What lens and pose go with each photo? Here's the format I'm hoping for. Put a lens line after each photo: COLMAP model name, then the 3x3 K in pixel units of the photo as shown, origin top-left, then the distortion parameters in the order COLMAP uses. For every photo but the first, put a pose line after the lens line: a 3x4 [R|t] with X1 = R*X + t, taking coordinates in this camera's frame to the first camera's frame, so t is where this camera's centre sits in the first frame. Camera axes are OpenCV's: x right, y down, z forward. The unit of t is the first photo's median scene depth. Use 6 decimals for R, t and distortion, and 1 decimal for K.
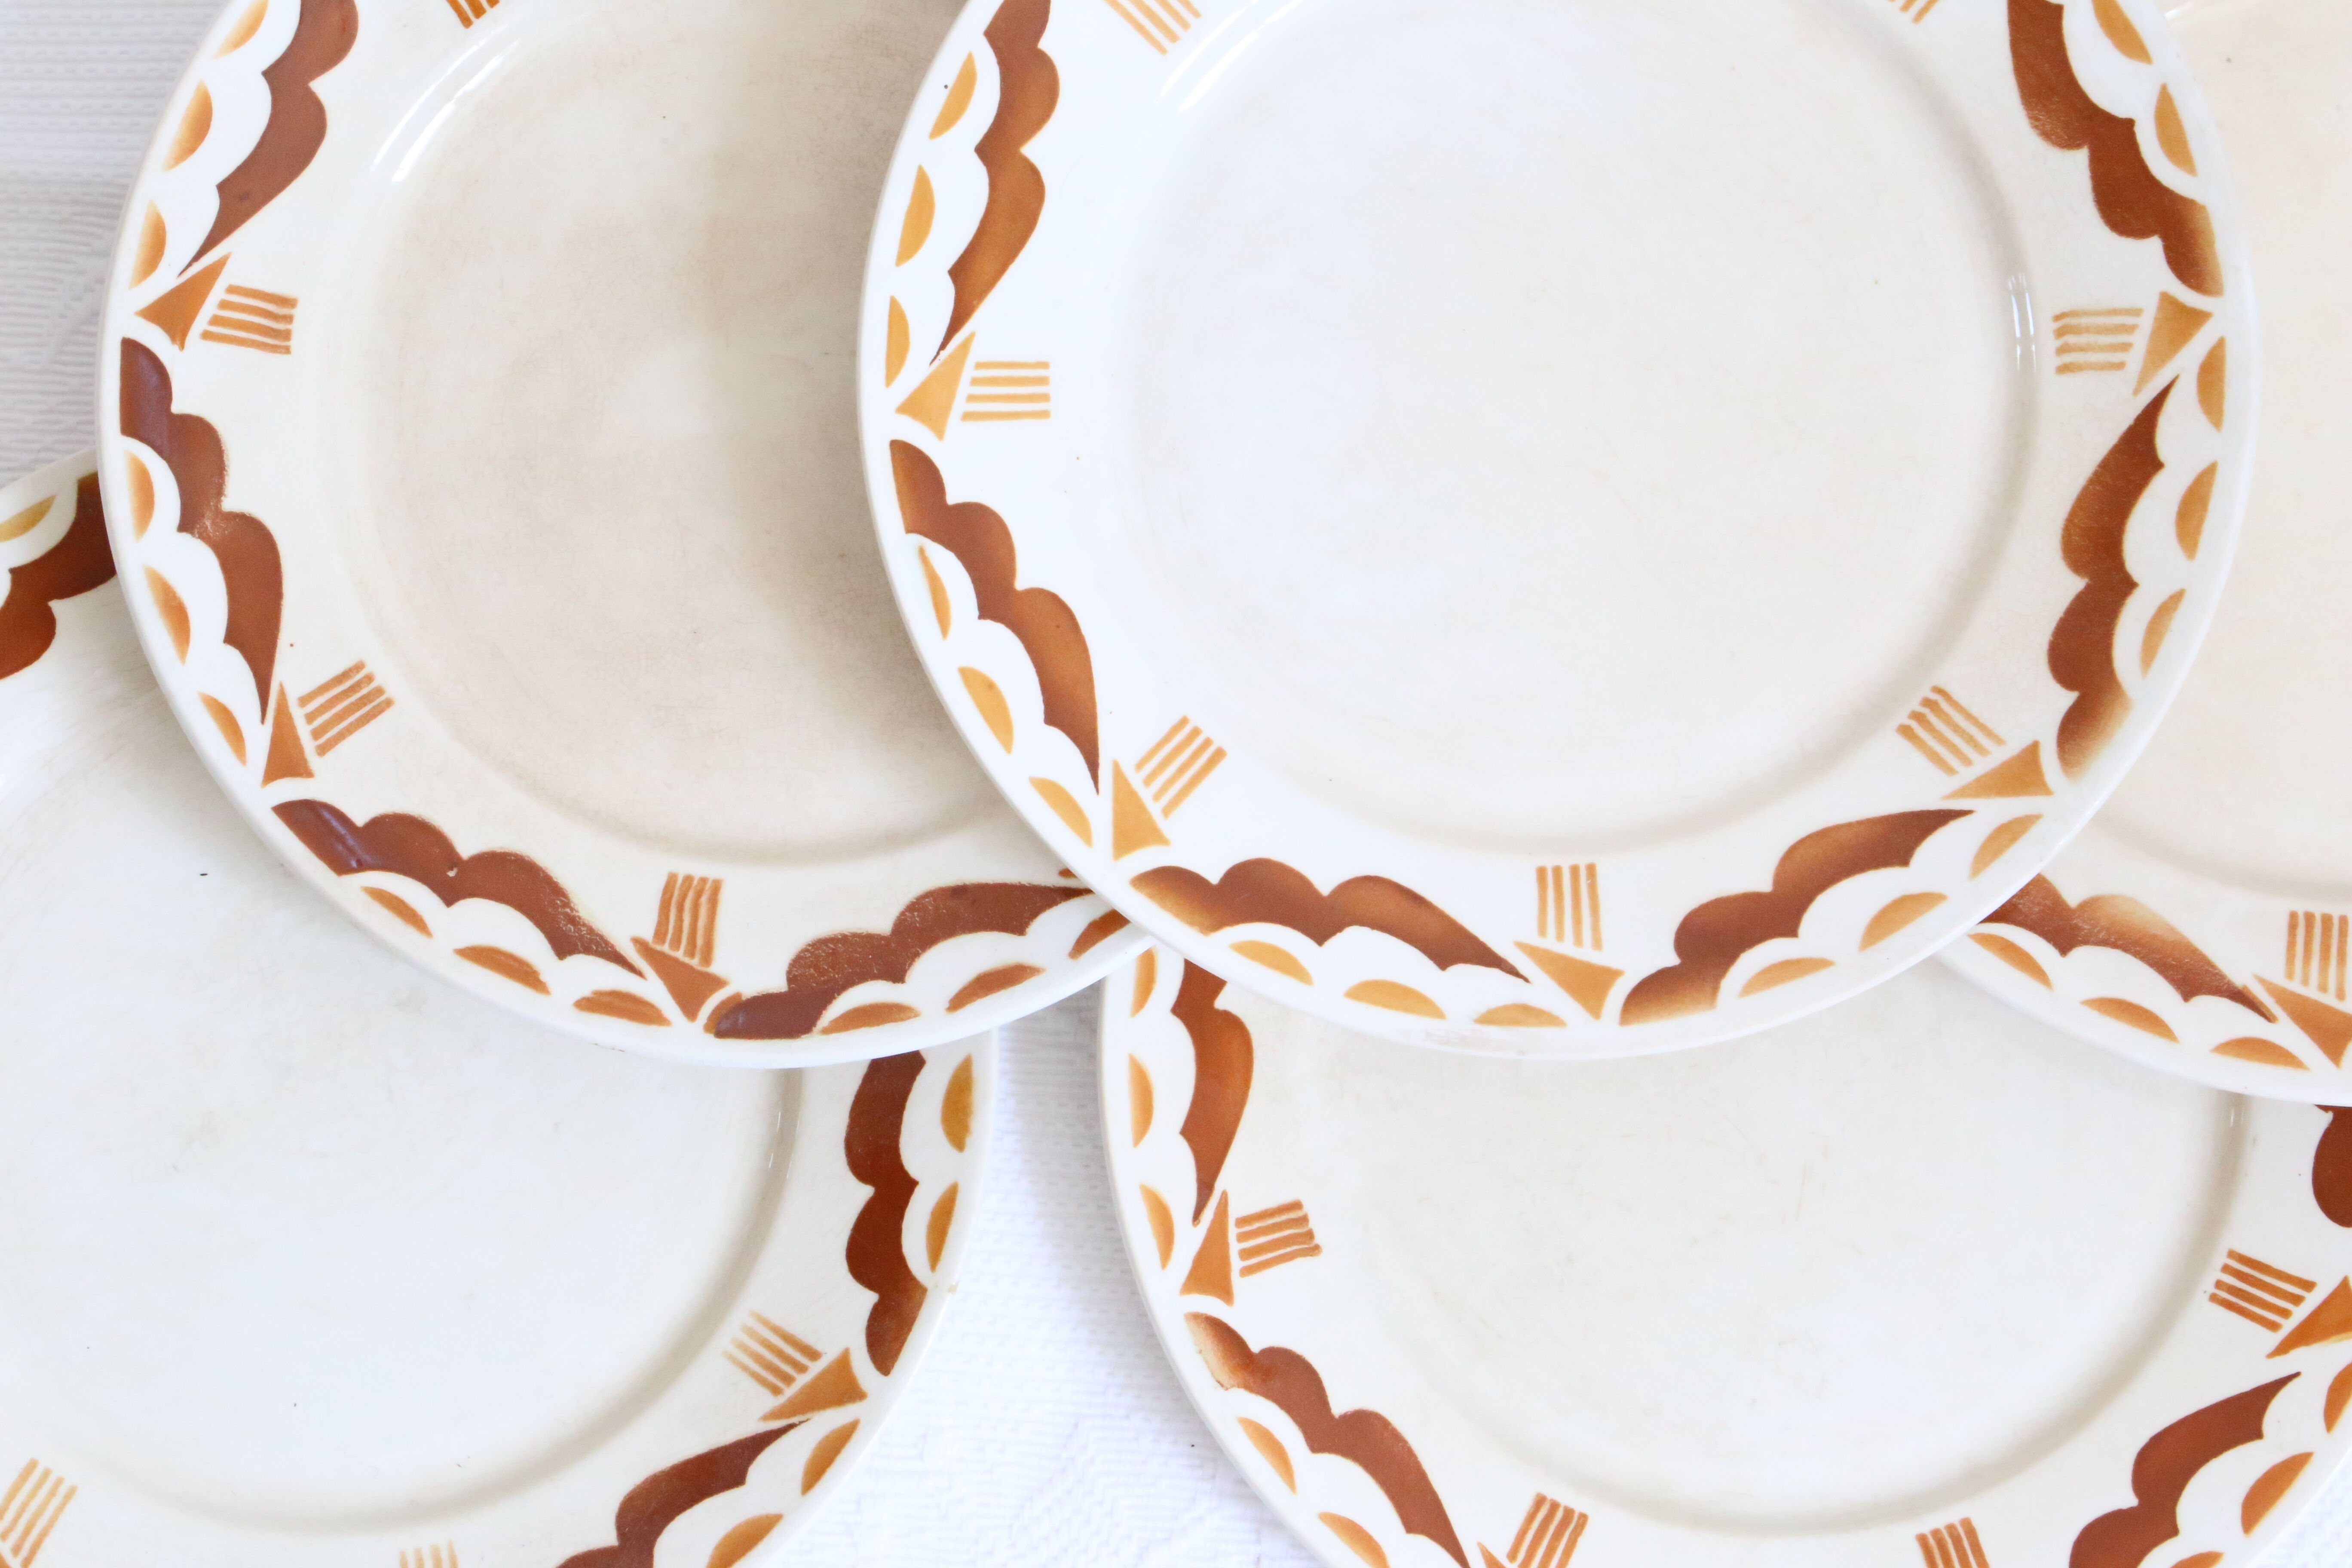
lens RADIAL K [[5977.5, 0, 1159.4], [0, 5977.5, 786.1], [0, 0, 1]] dist [0.356560, 0.000000]
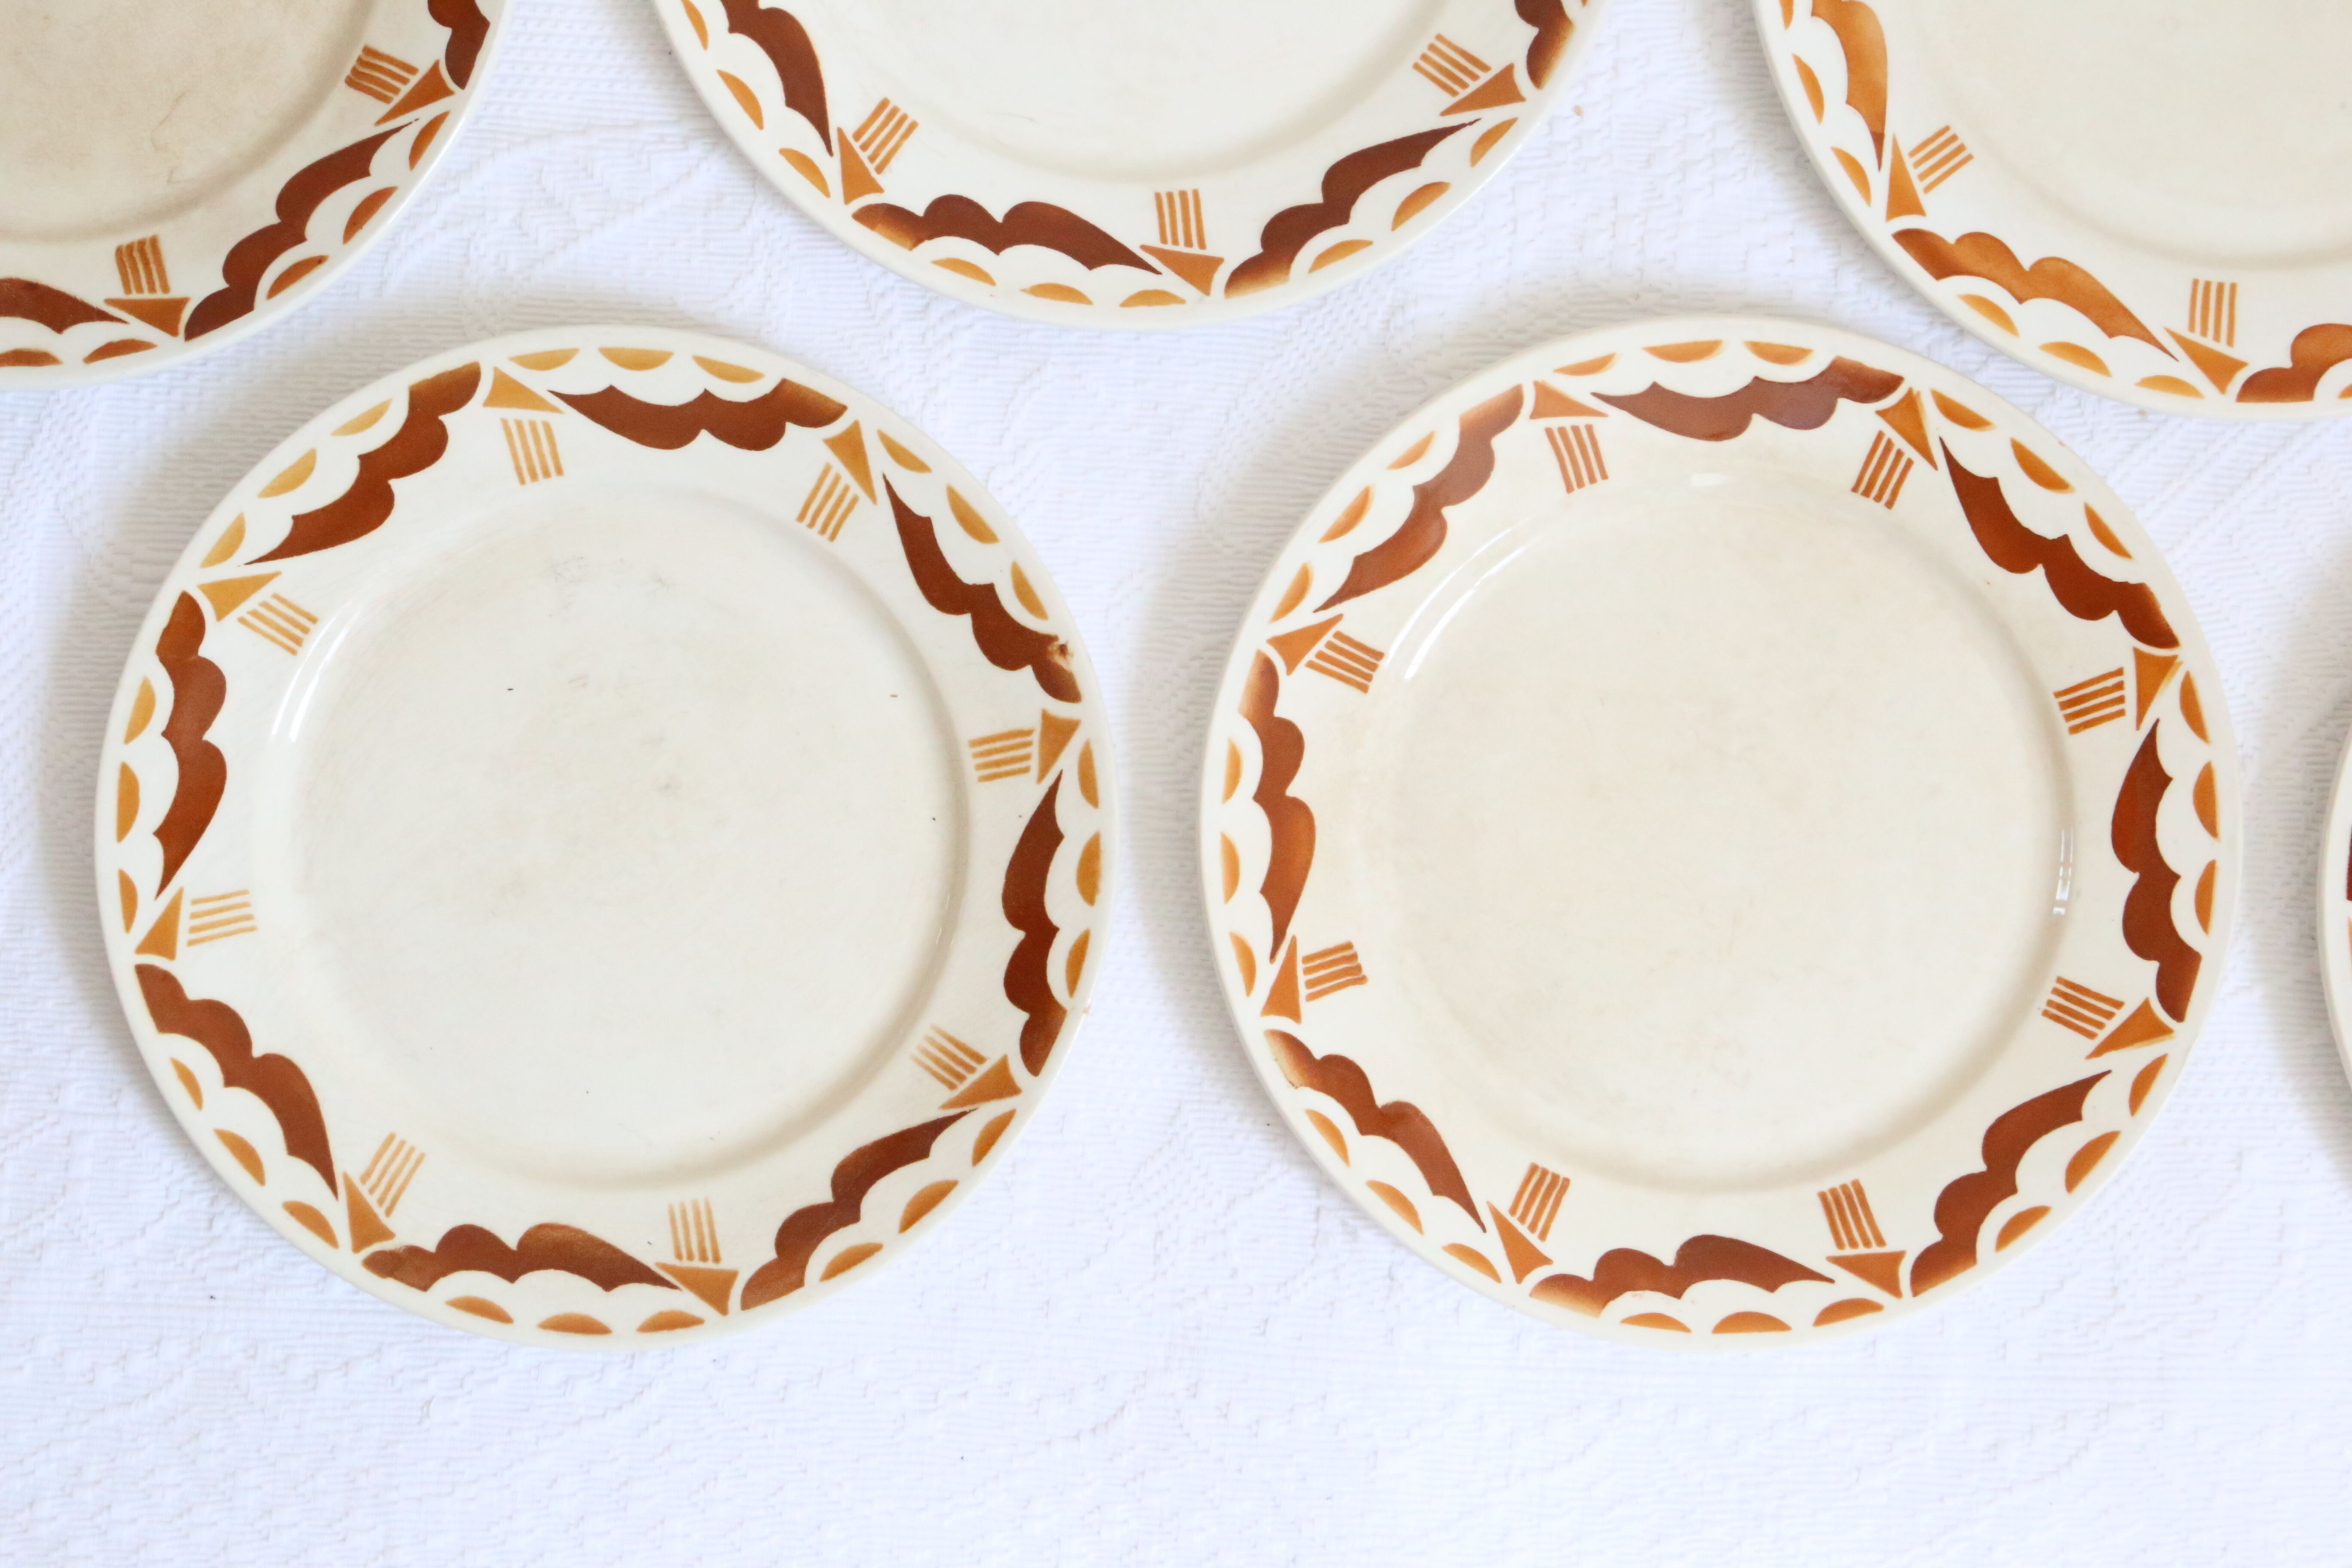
lens RADIAL K [[3710.7, 0, 1173.1], [0, 3710.7, 791.1], [0, 0, 1]] dist [0.117316, 0.000000]
pose [[0.999926, -0.001863, 0.012038, -0.025179], [0.000809, 0.996210, 0.086982, -0.034309], [-0.012154, -0.086966, 0.996137, 0.196911]]
